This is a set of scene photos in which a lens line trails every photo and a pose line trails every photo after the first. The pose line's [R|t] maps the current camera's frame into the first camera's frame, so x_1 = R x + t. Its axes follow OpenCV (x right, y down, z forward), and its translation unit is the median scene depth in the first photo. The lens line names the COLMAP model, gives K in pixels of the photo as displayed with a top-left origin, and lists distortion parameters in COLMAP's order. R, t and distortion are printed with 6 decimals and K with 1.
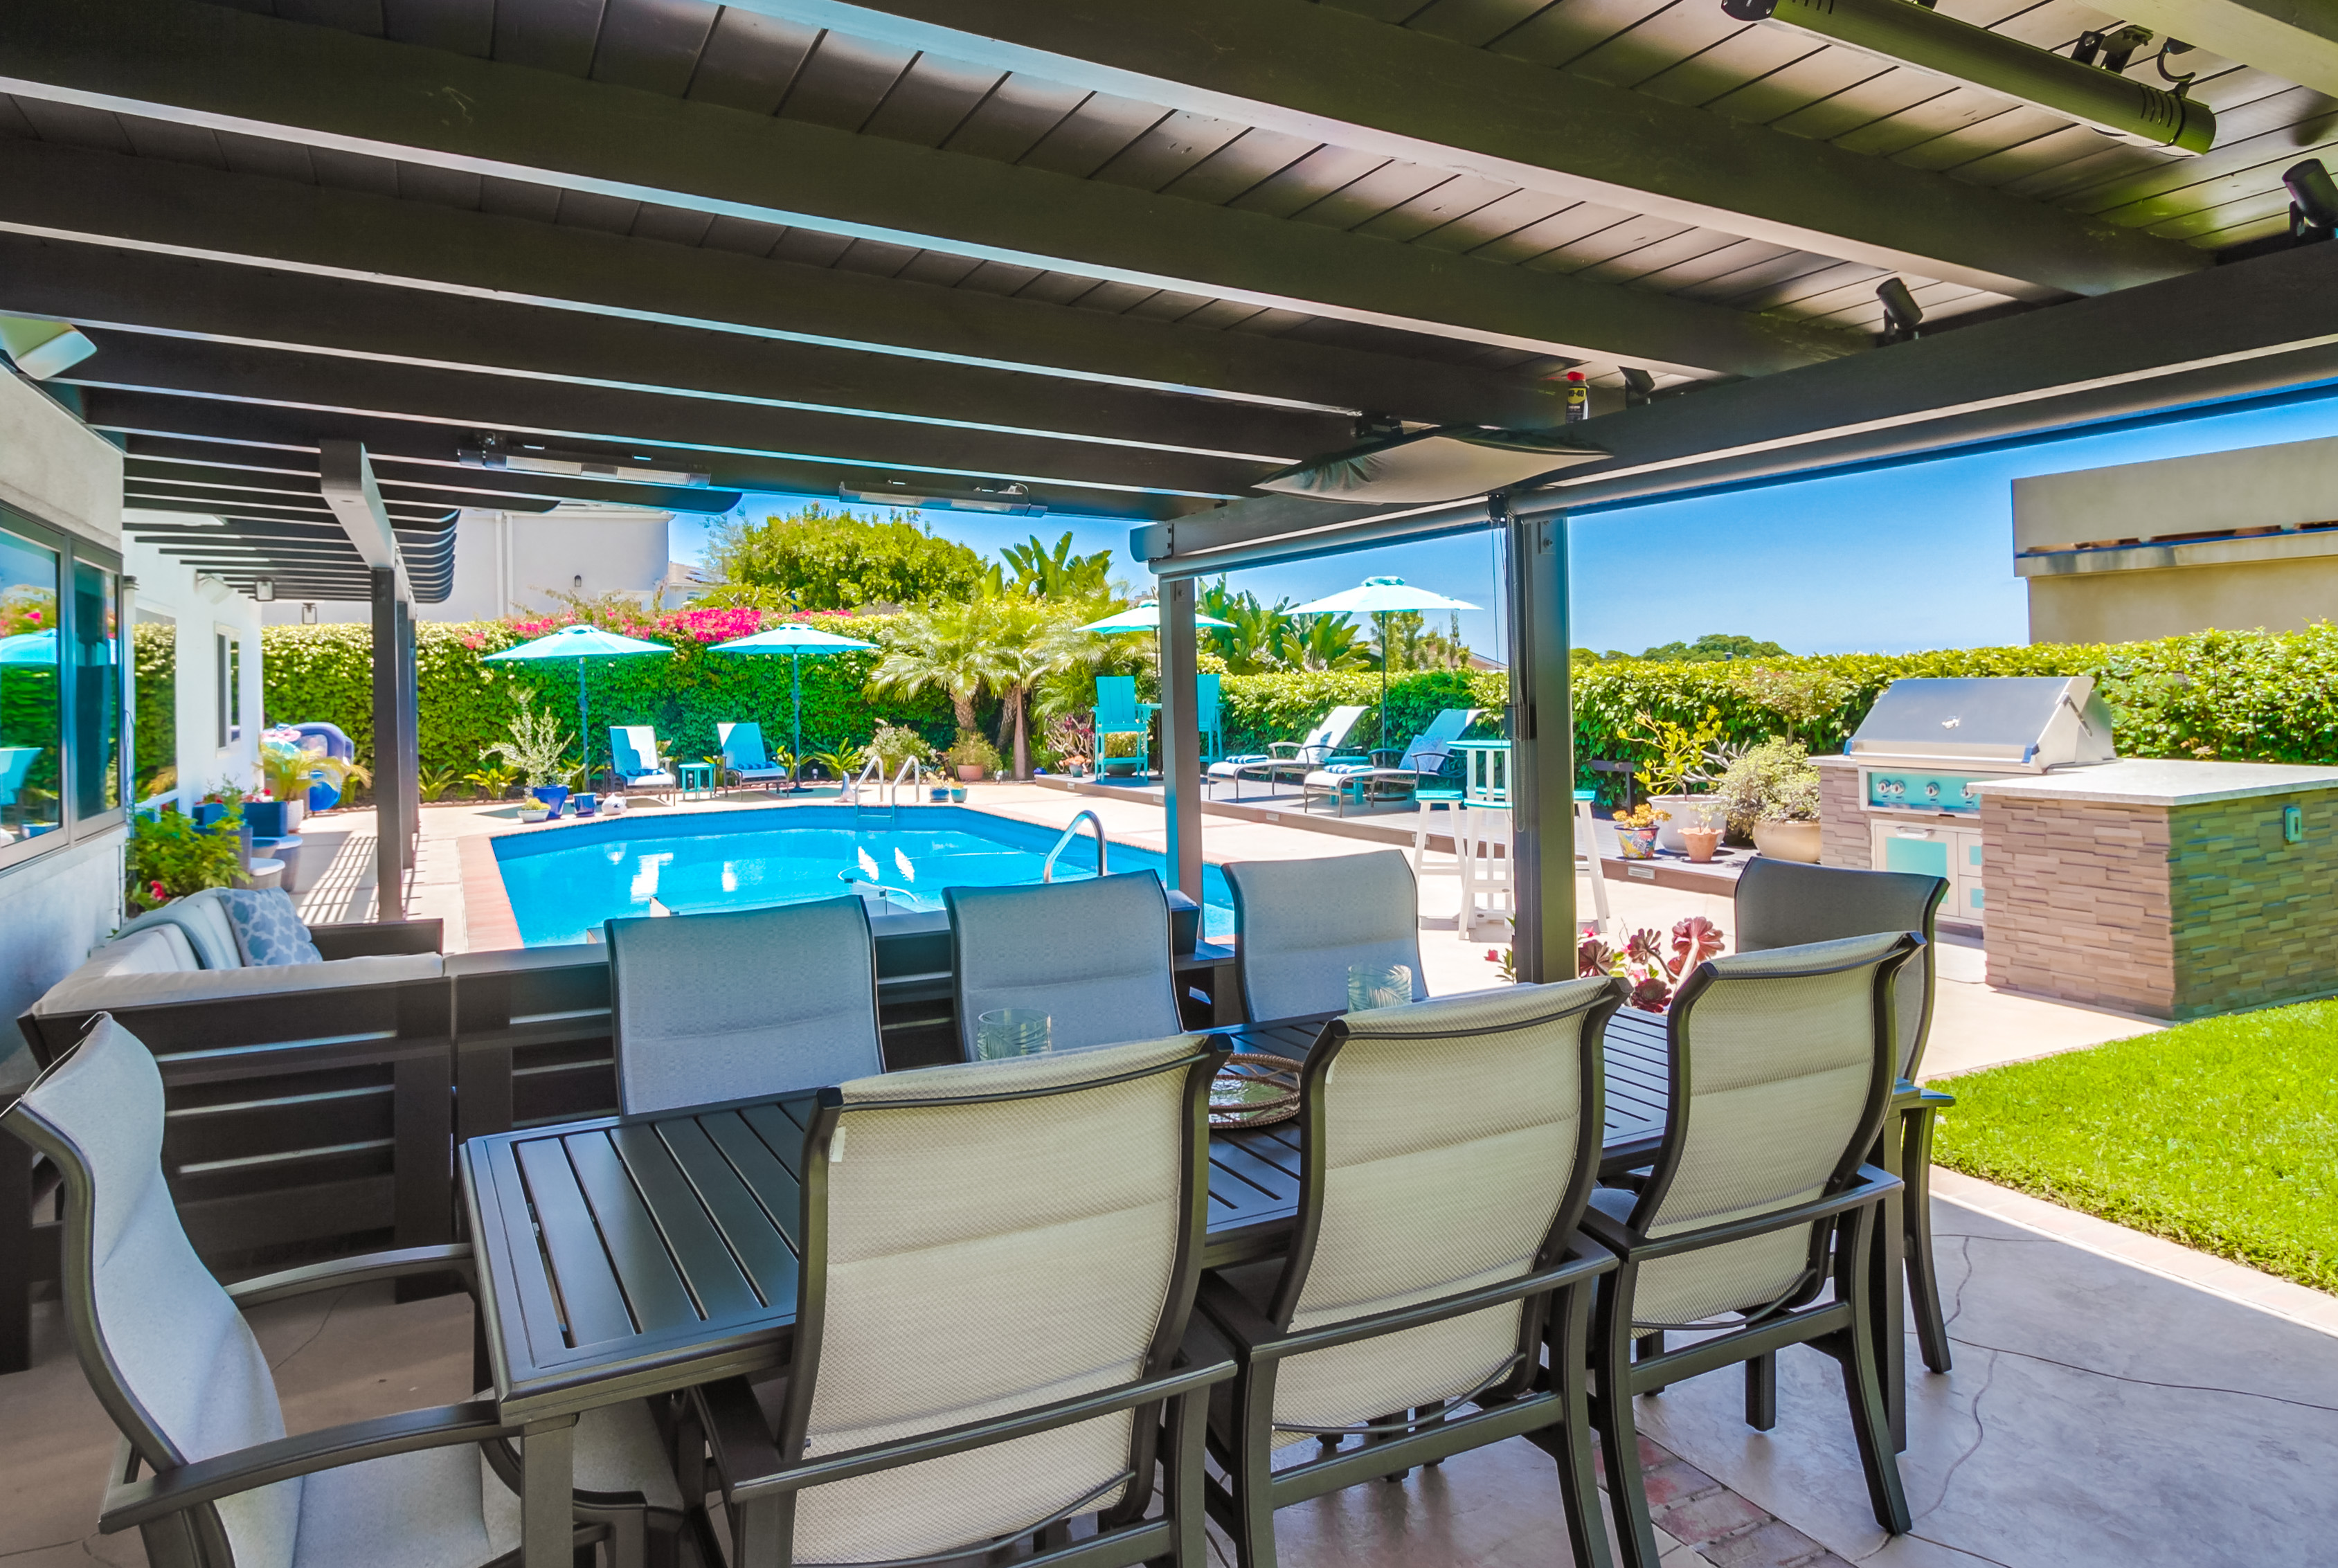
lens RADIAL K [[1422.1, 0, 1161.0], [0, 1422.1, 691.2], [0, 0, 1]] dist [-0.000471, 0.000277]
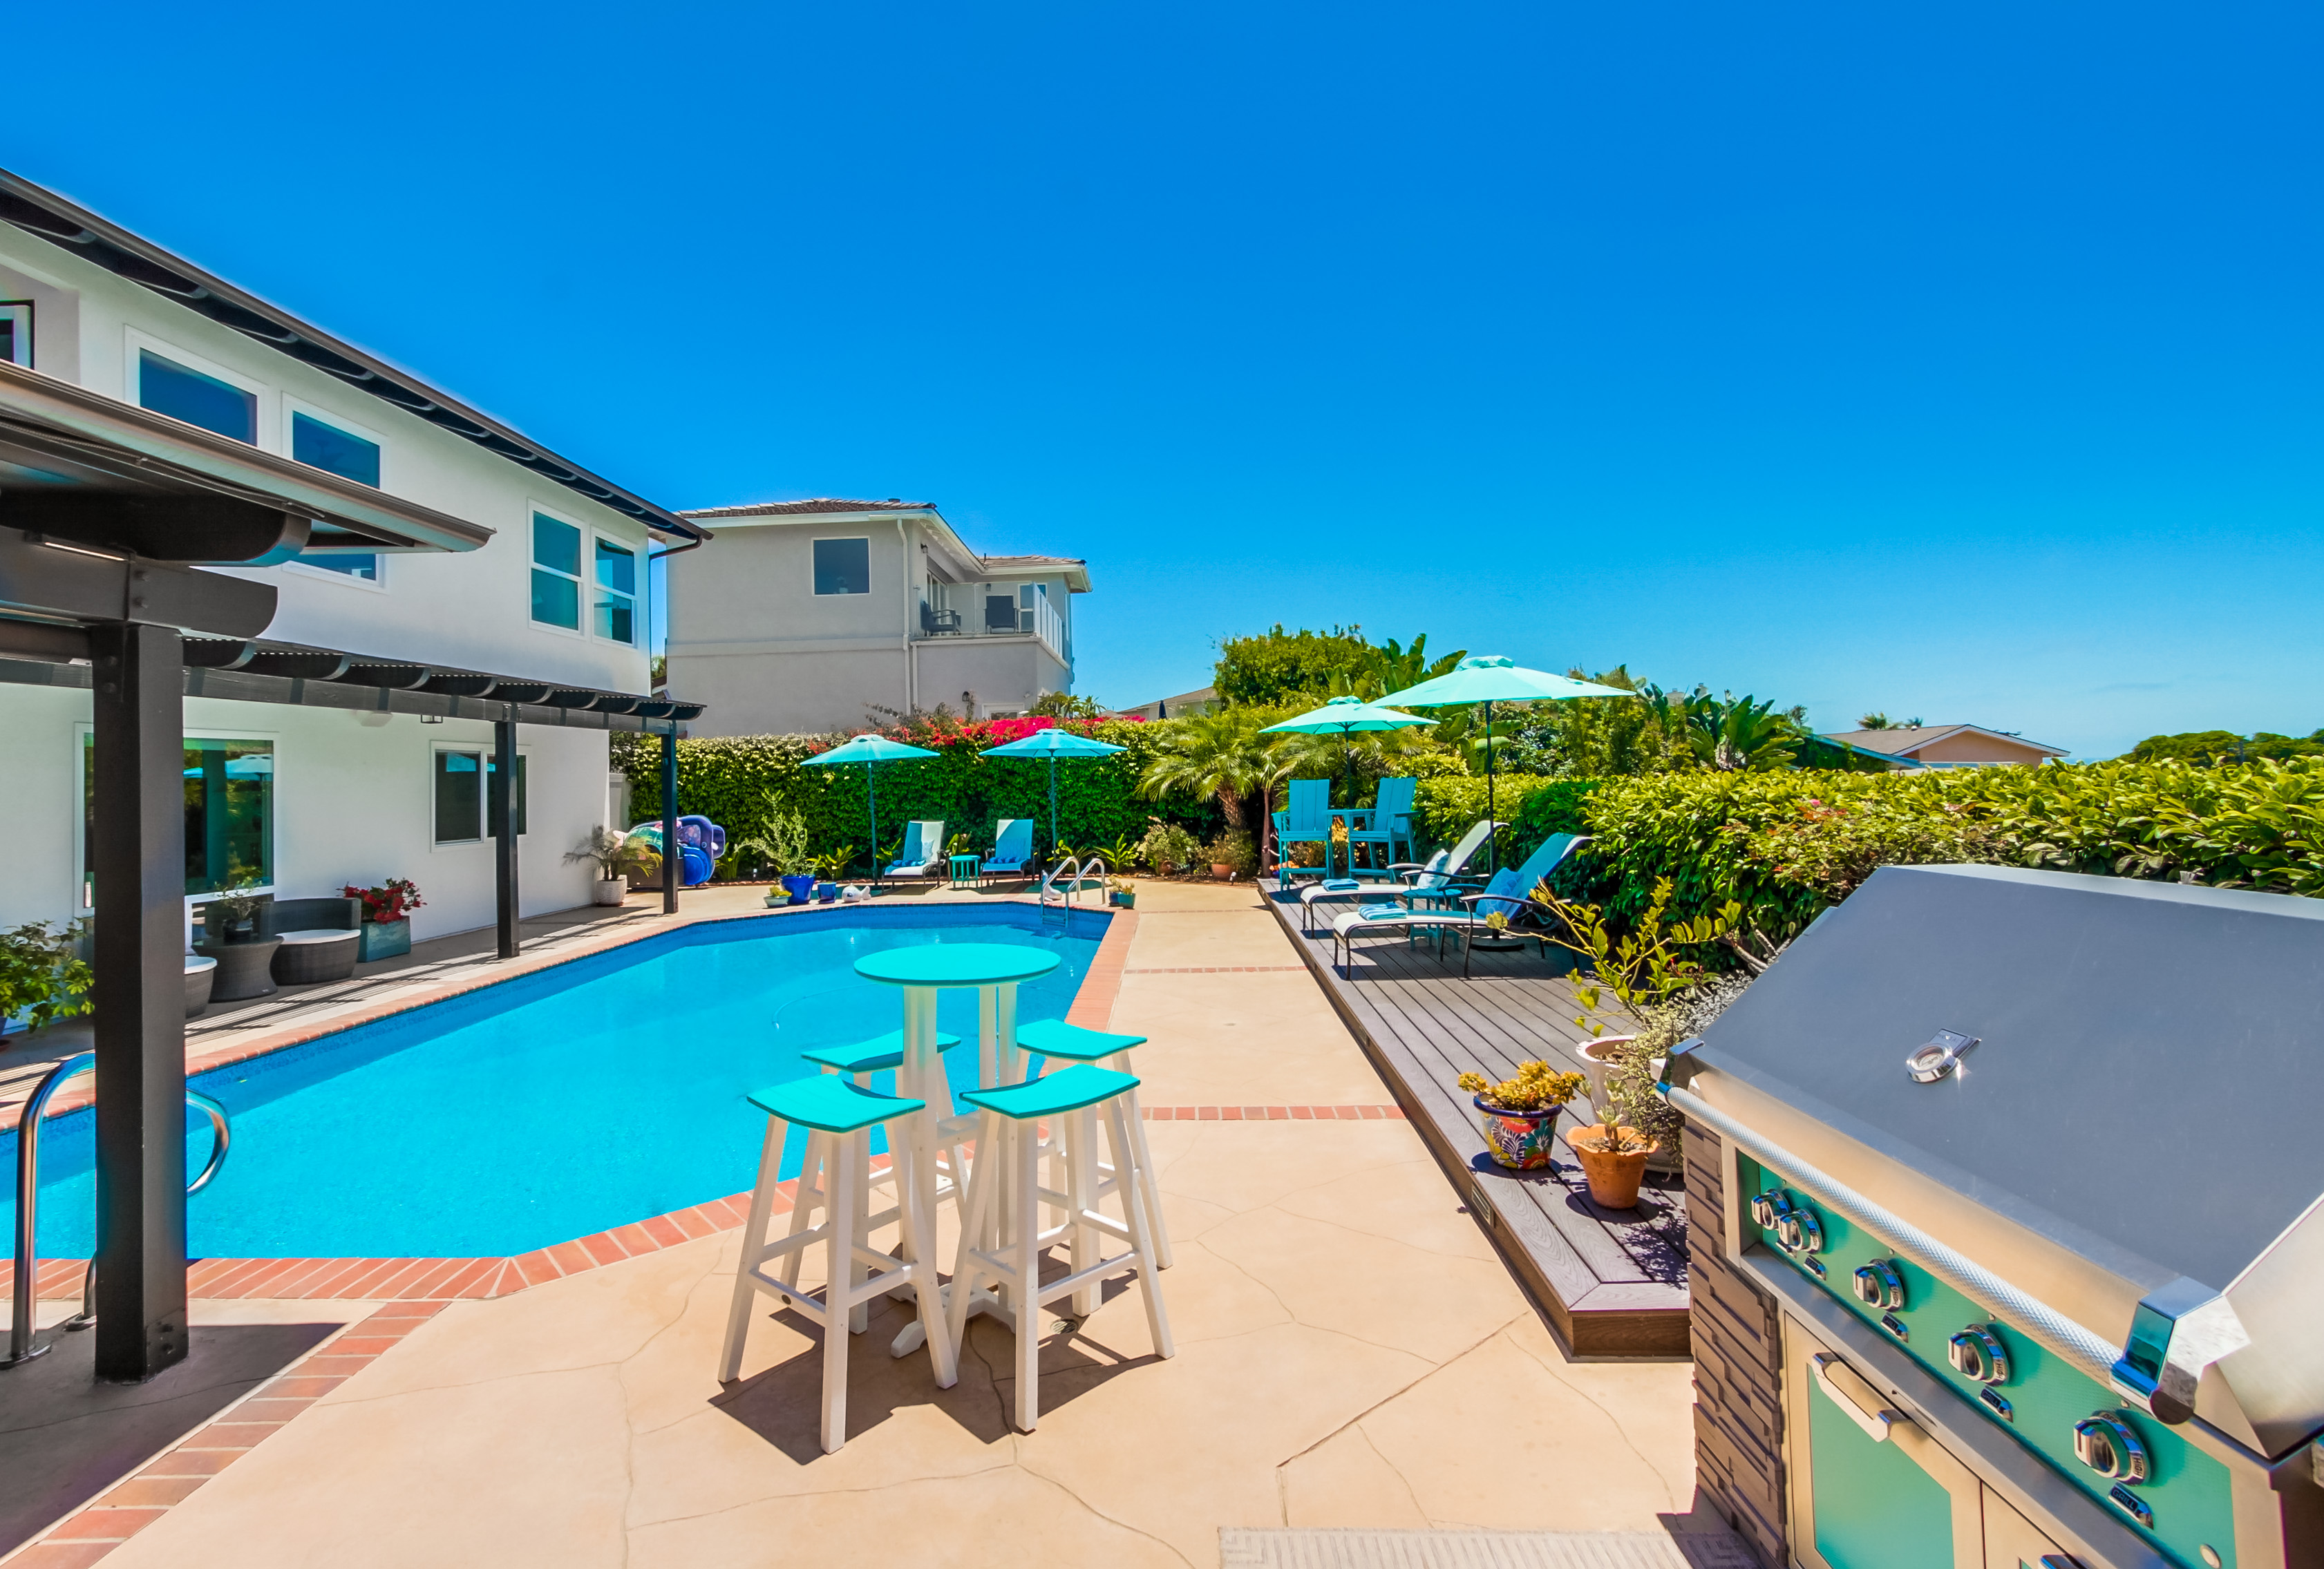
lens RADIAL K [[1099.8, 0, 1154.3], [0, 1099.8, 766.5], [0, 0, 1]] dist [-0.002073, 0.000395]
pose [[0.877345, -0.002607, -0.479852, 0.225030], [-0.001145, 0.999971, -0.007527, -0.013269], [0.479858, 0.007154, 0.877317, 0.309348]]
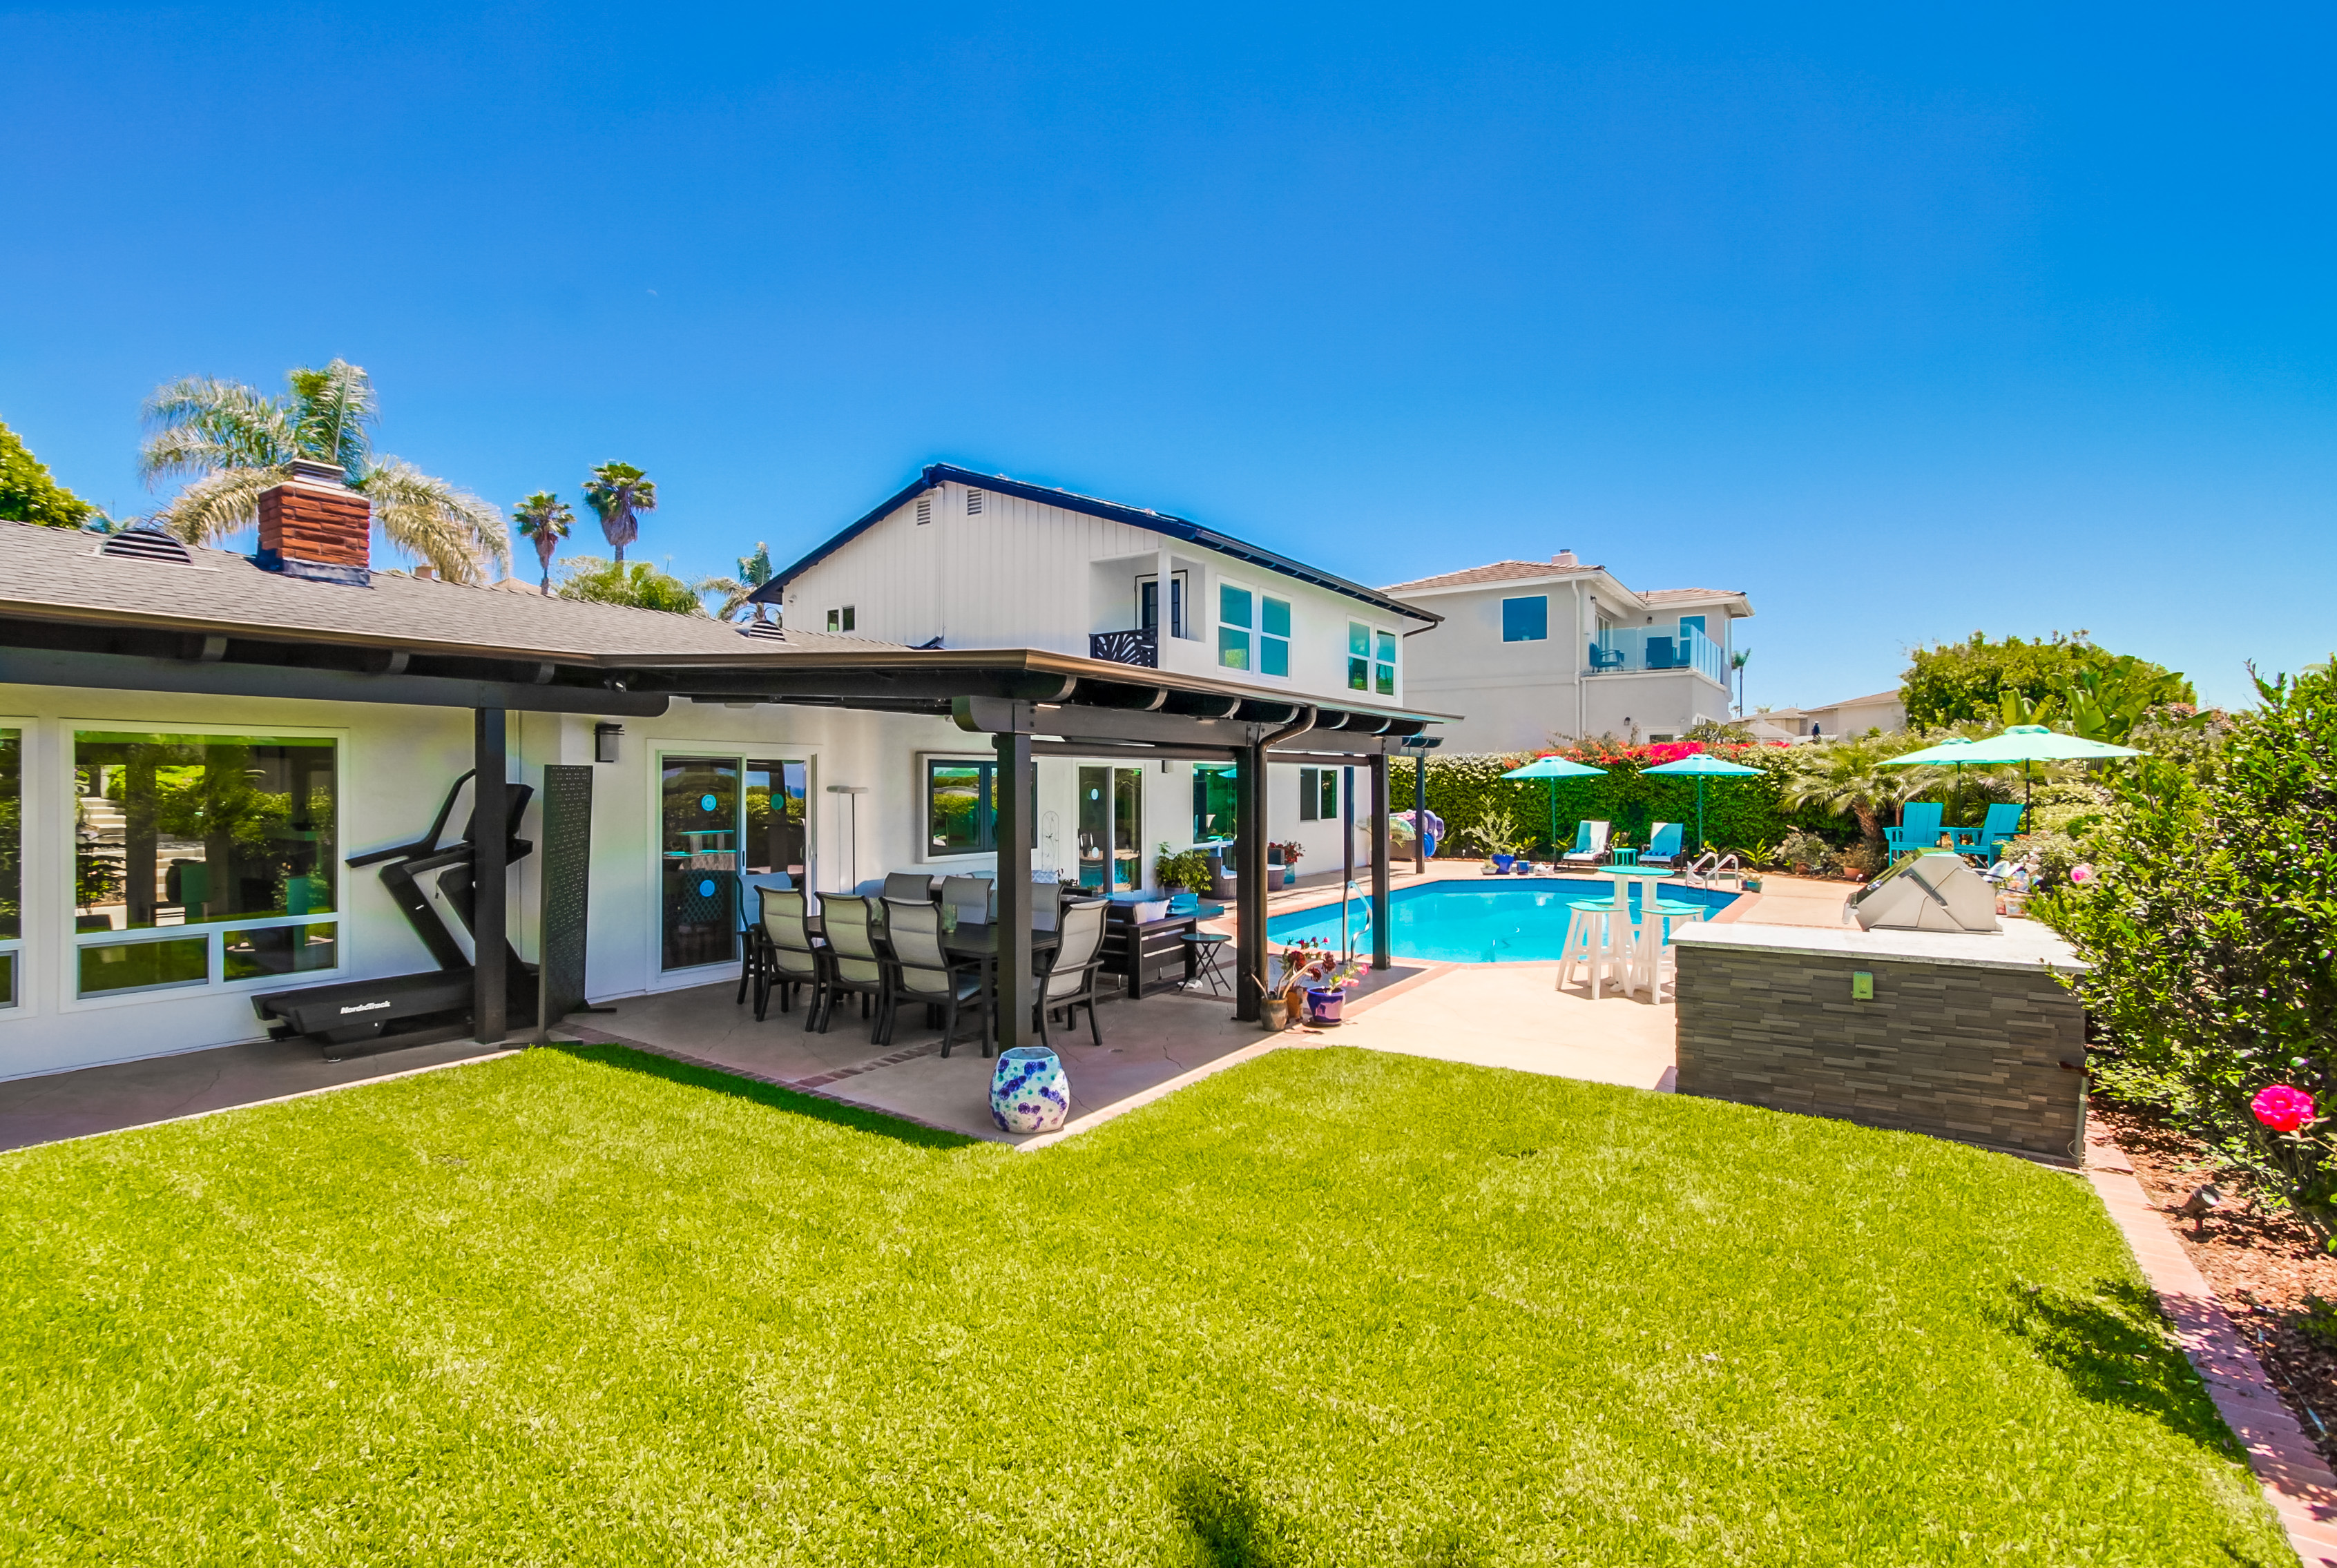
lens RADIAL K [[1106.0, 0, 1138.1], [0, 1106.0, 791.5], [0, 0, 1]] dist [-0.002073, 0.000395]
pose [[0.472496, 0.032350, -0.880739, 0.459746], [-0.020232, 0.999461, 0.025856, -0.029156], [0.881101, 0.005602, 0.472896, -0.004950]]
